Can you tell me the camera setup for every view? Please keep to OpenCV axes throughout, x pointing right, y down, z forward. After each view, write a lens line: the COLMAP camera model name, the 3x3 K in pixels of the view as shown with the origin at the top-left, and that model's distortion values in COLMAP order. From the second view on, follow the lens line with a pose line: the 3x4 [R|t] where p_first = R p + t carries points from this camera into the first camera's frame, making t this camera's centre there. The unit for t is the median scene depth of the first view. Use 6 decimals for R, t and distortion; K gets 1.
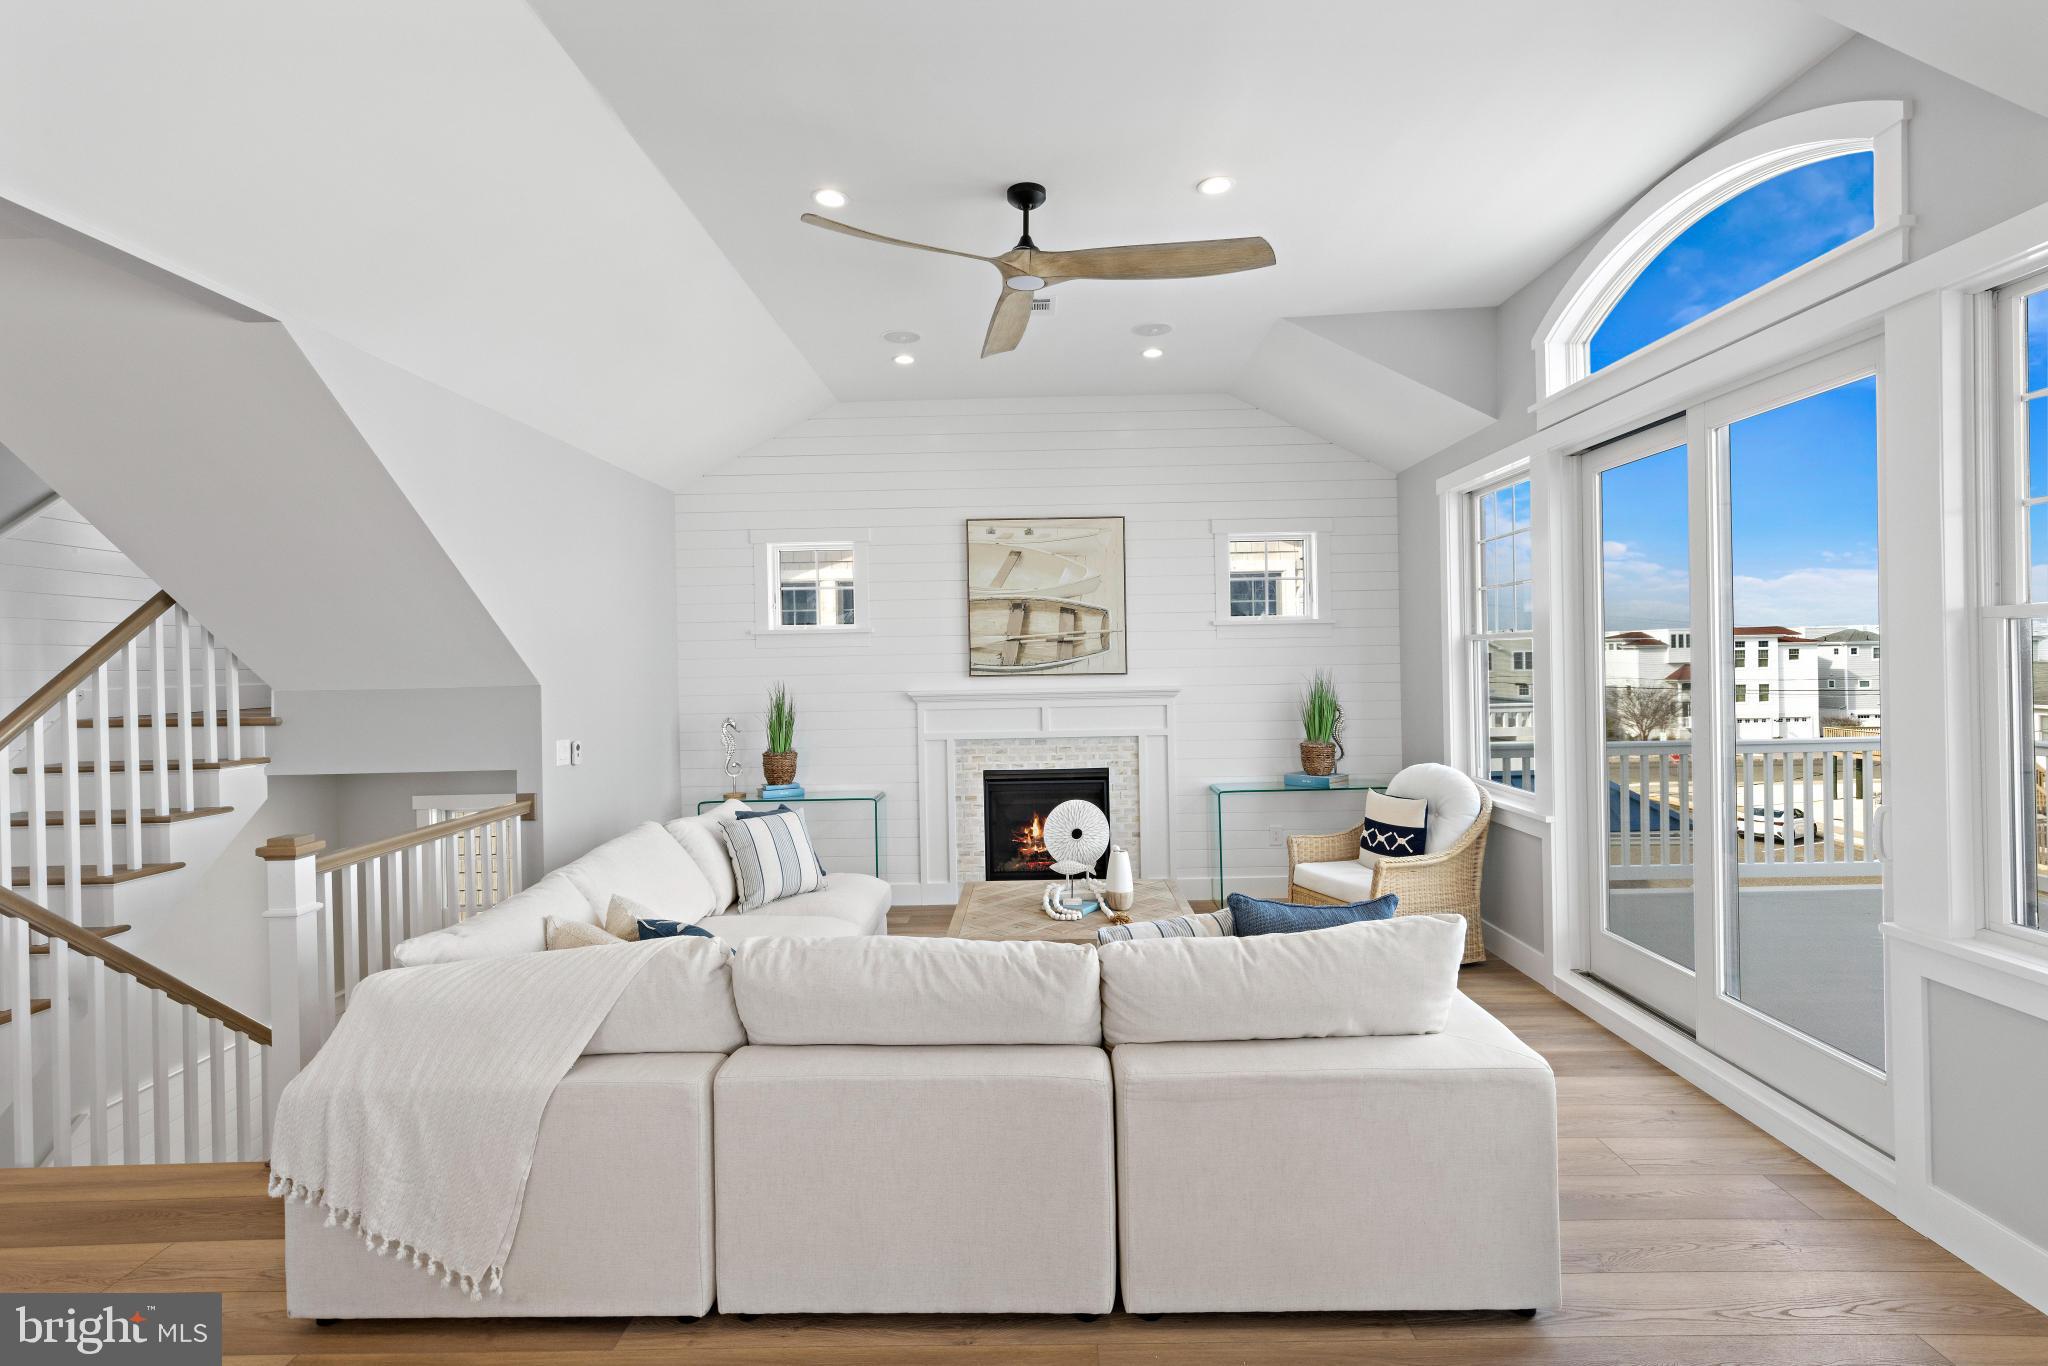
lens RADIAL K [[987.2, 0, 1029.2], [0, 987.2, 662.1], [0, 0, 1]] dist [0.002678, 0.000634]
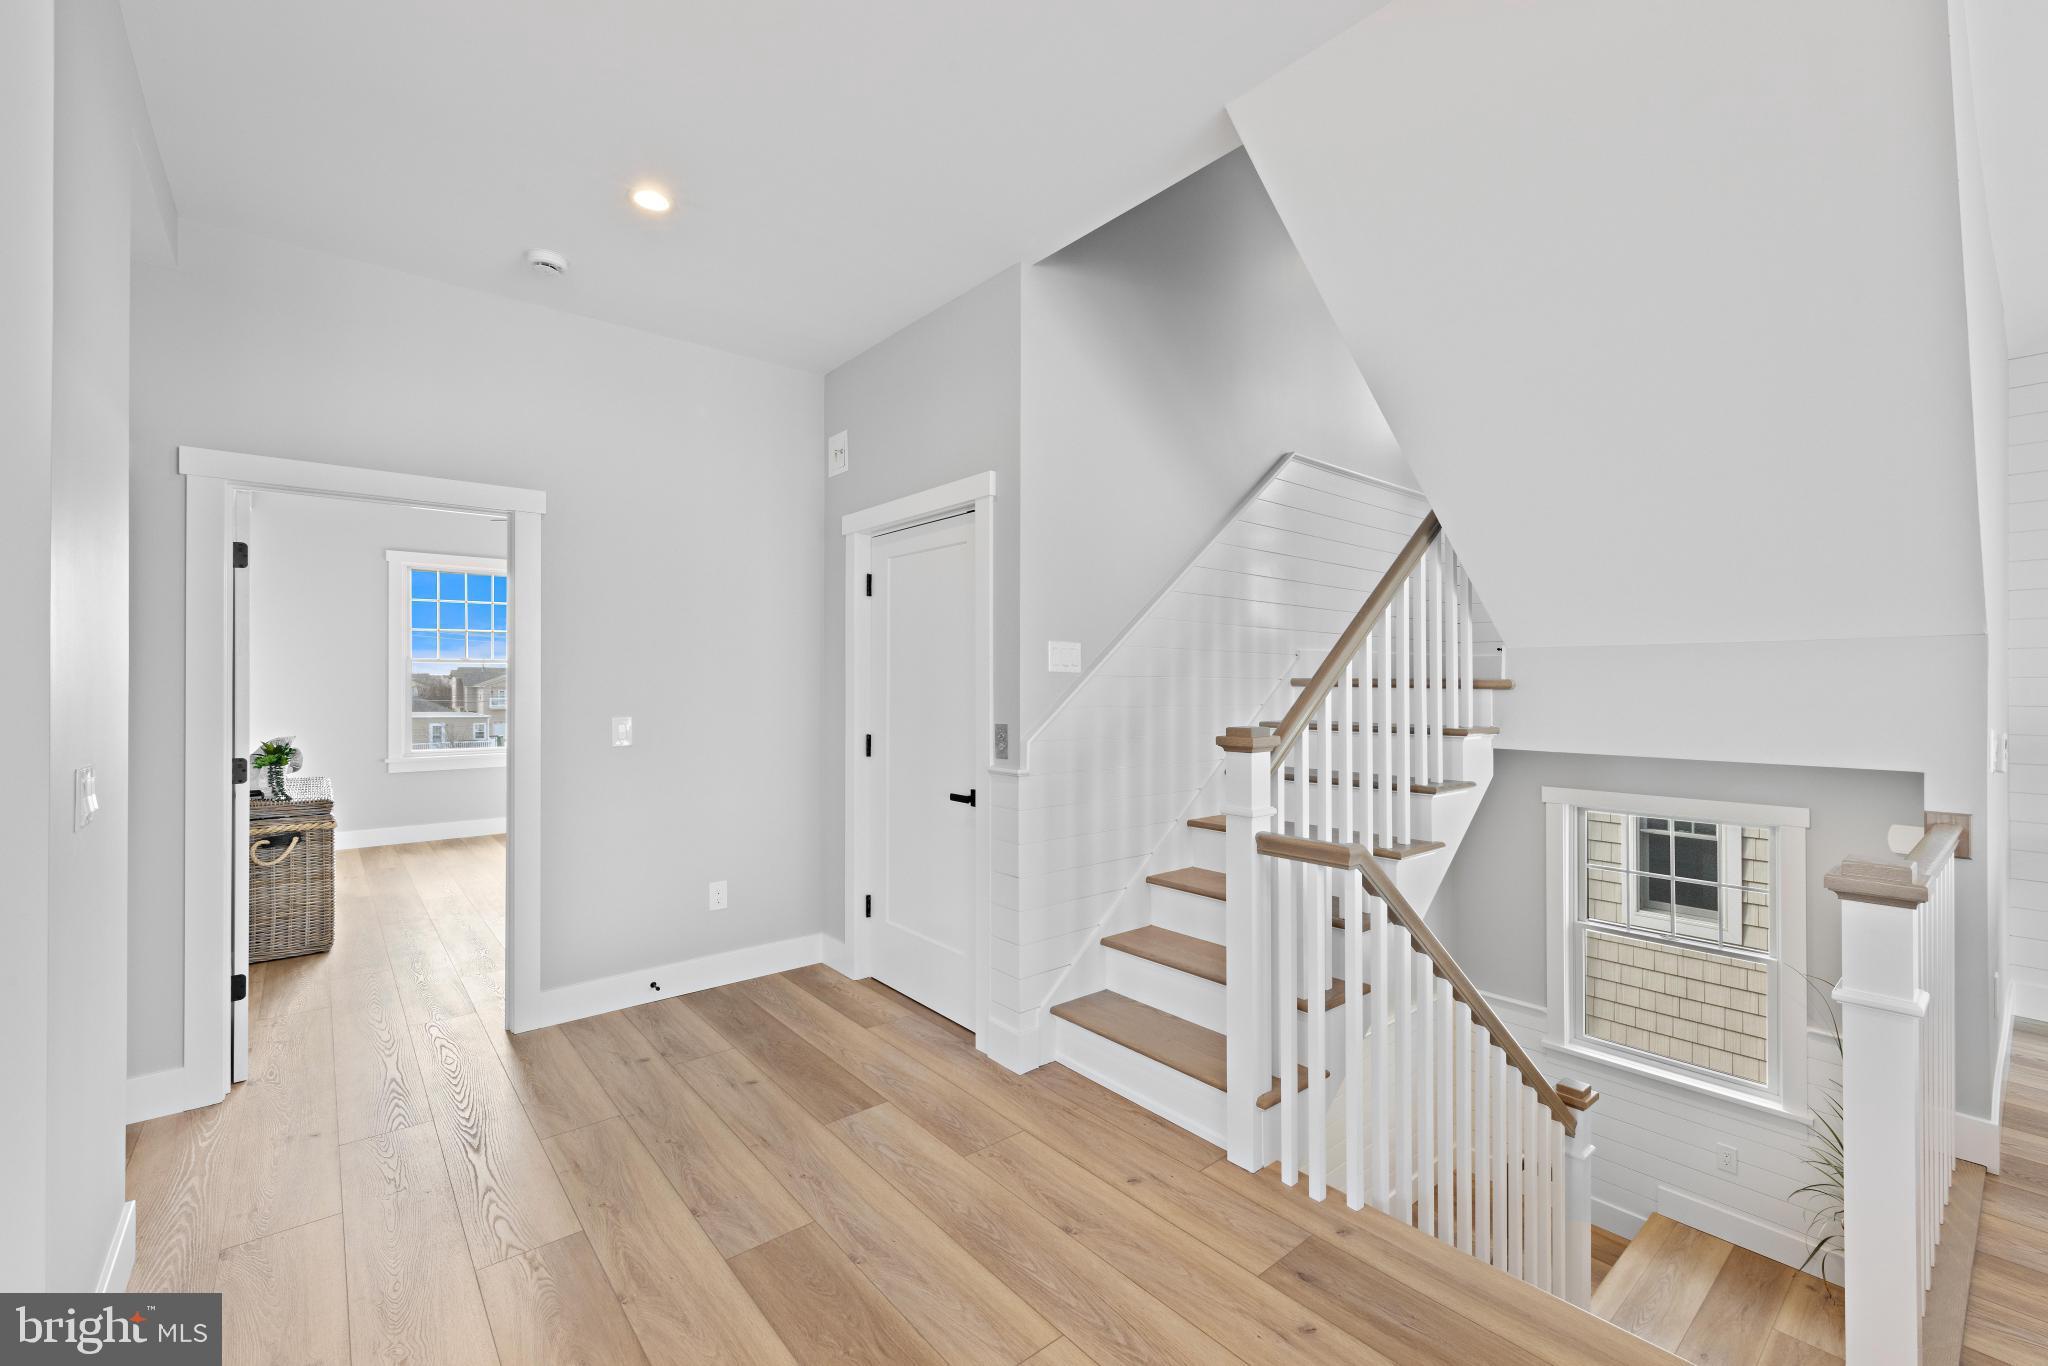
lens RADIAL K [[853.1, 0, 1036.9], [0, 853.1, 679.6], [0, 0, 1]] dist [0.002332, 0.000269]
pose [[0.654627, 0.018518, -0.755725, -0.361217], [-0.014919, 0.999822, 0.011576, 0.040244], [0.755805, 0.003696, 0.654787, 0.174618]]
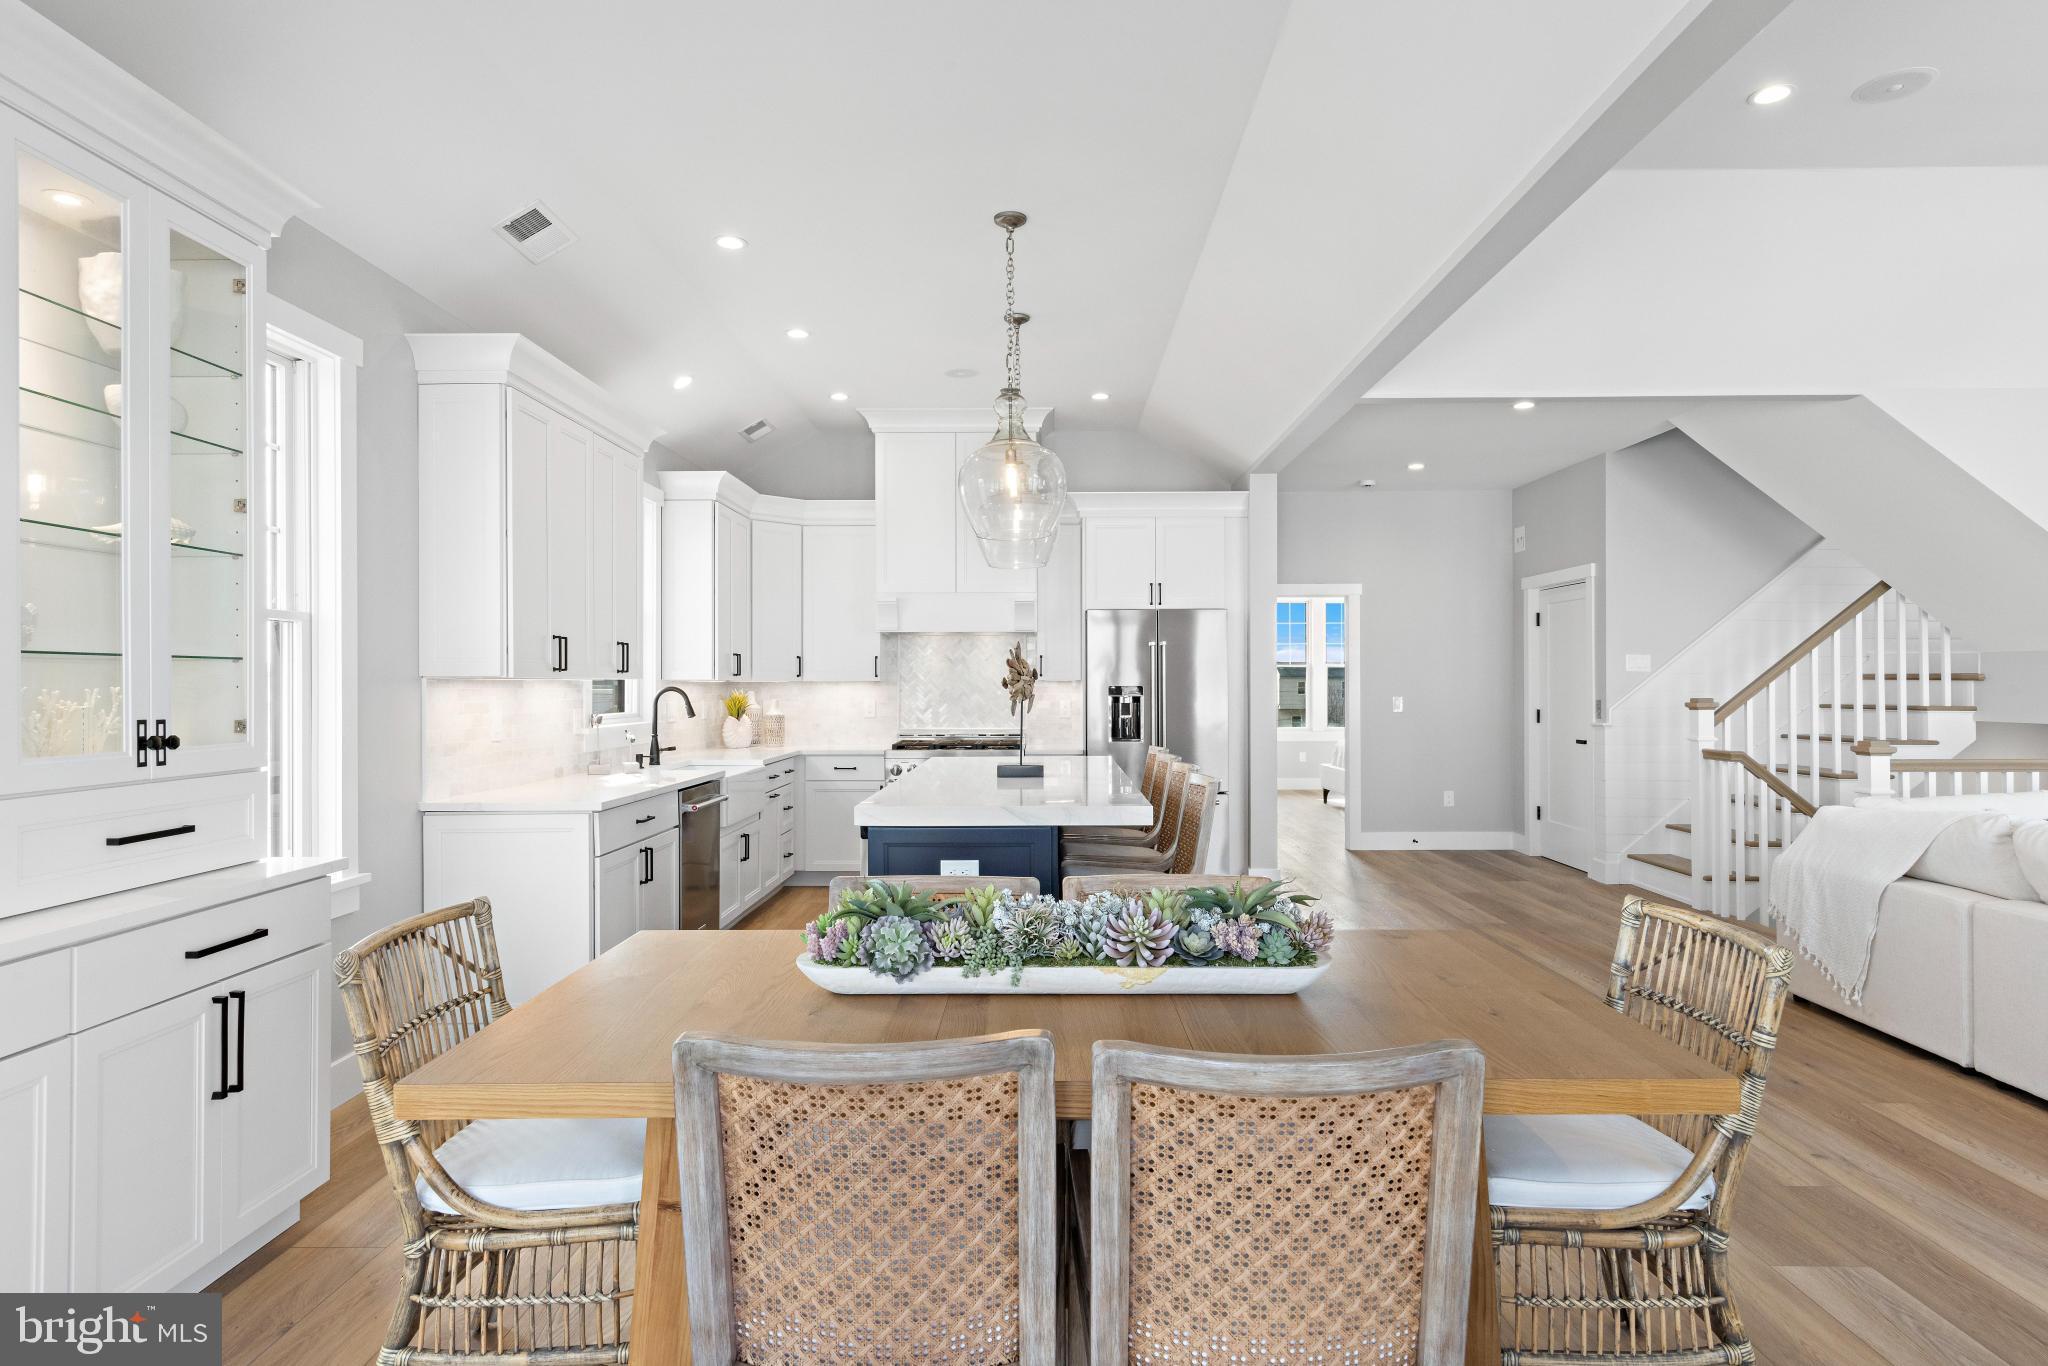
lens RADIAL K [[1143.1, 0, 1035.1], [0, 1143.1, 676.6], [0, 0, 1]] dist [0.002220, 0.001431]
pose [[-0.000435, 0.014641, -0.999893, 0.494055], [0.000984, 0.999892, 0.014640, 0.028052], [0.999999, -0.000977, -0.000449, -0.126773]]
